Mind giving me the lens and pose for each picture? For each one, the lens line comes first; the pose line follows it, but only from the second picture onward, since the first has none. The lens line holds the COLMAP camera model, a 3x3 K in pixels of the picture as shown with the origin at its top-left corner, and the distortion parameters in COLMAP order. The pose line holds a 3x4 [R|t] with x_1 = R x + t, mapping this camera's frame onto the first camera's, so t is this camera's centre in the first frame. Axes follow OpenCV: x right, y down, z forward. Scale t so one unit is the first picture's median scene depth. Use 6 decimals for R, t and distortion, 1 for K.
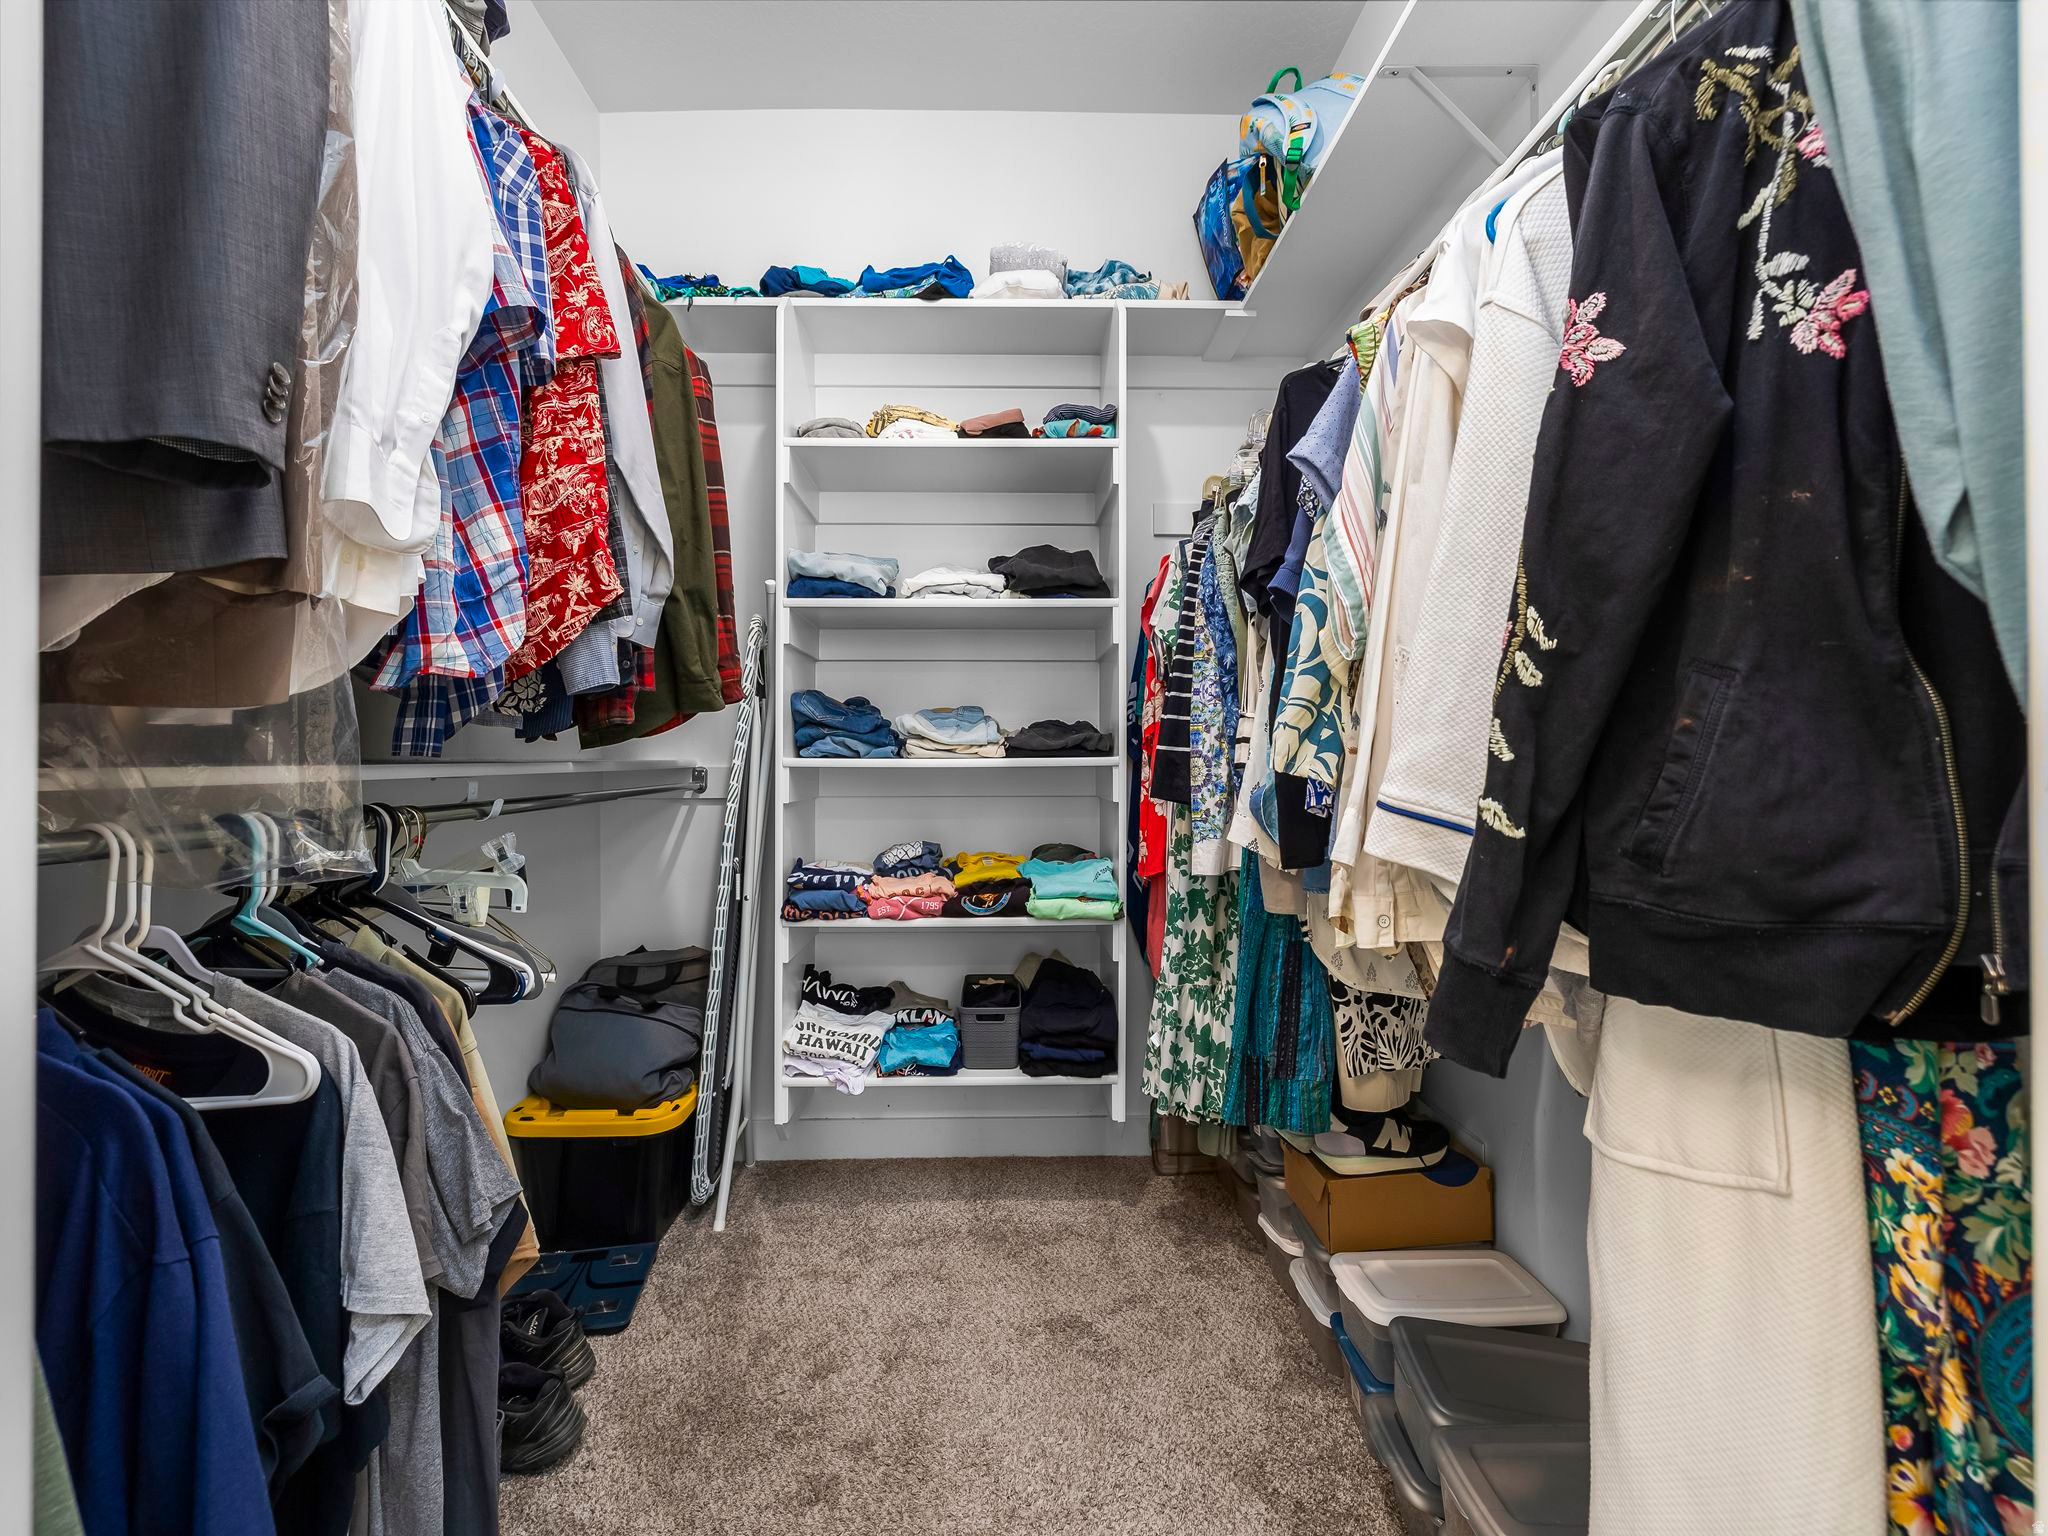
lens RADIAL K [[867.5, 0, 994.9], [0, 867.5, 770.7], [0, 0, 1]] dist [-0.001617, 0.000125]
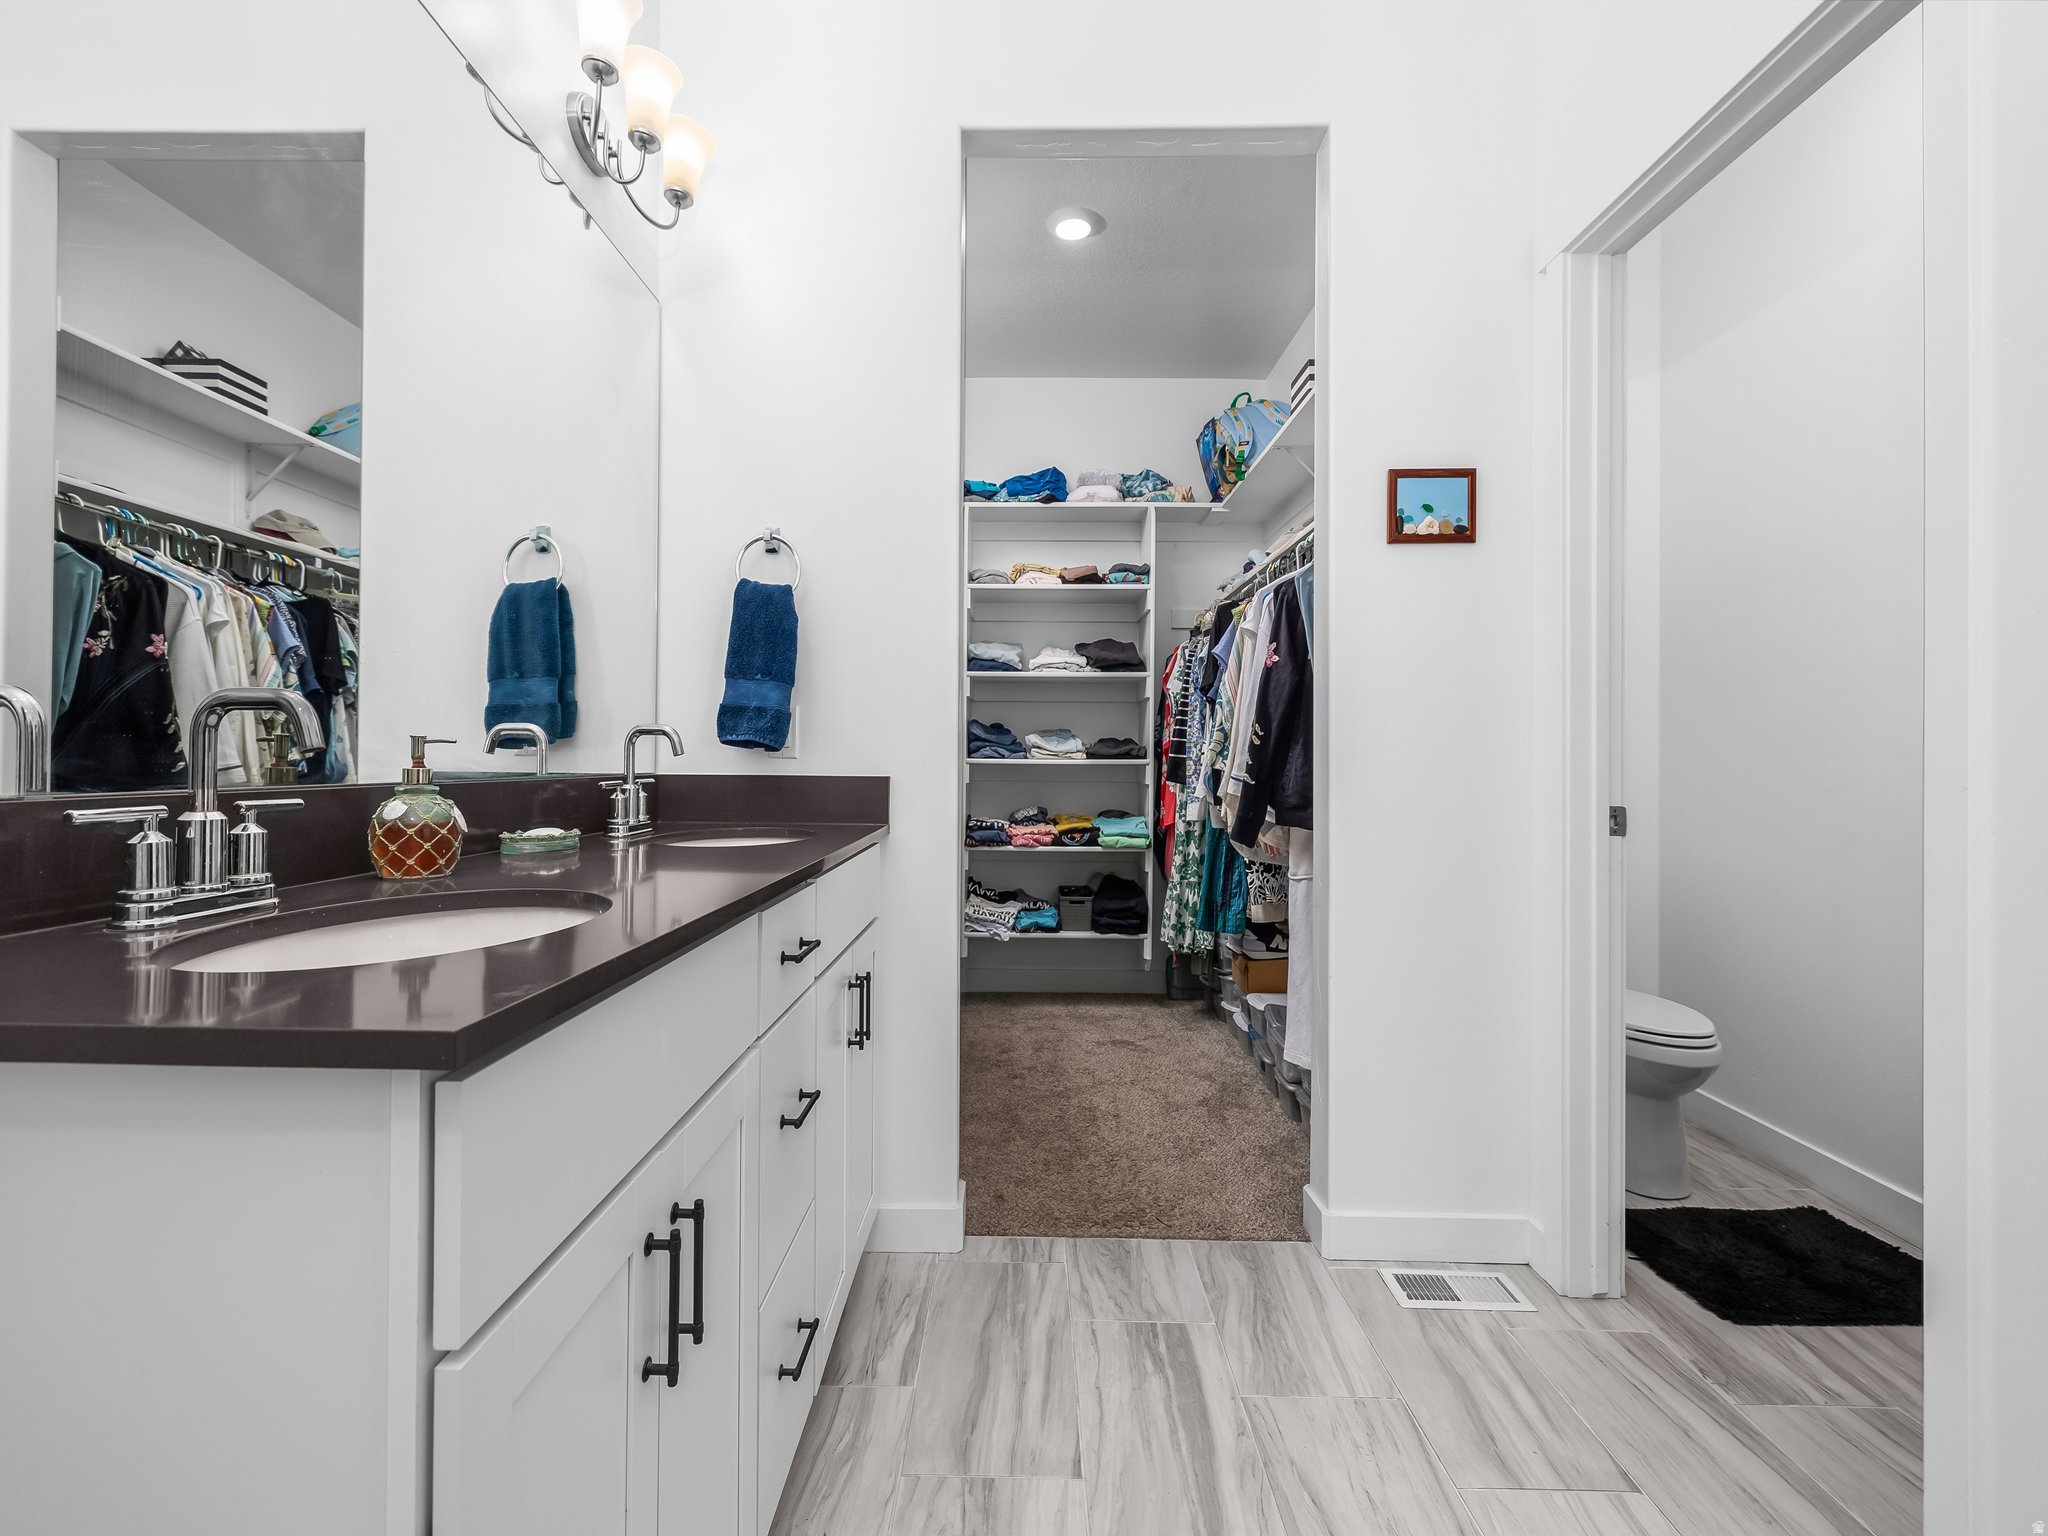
lens RADIAL K [[867.5, 0, 994.9], [0, 867.5, 770.7], [0, 0, 1]] dist [-0.001617, 0.000125]
pose [[0.999336, 0.007197, -0.035717, -0.115881], [-0.007041, 0.999965, 0.004501, 0.002199], [0.035748, -0.004246, 0.999352, -0.829603]]
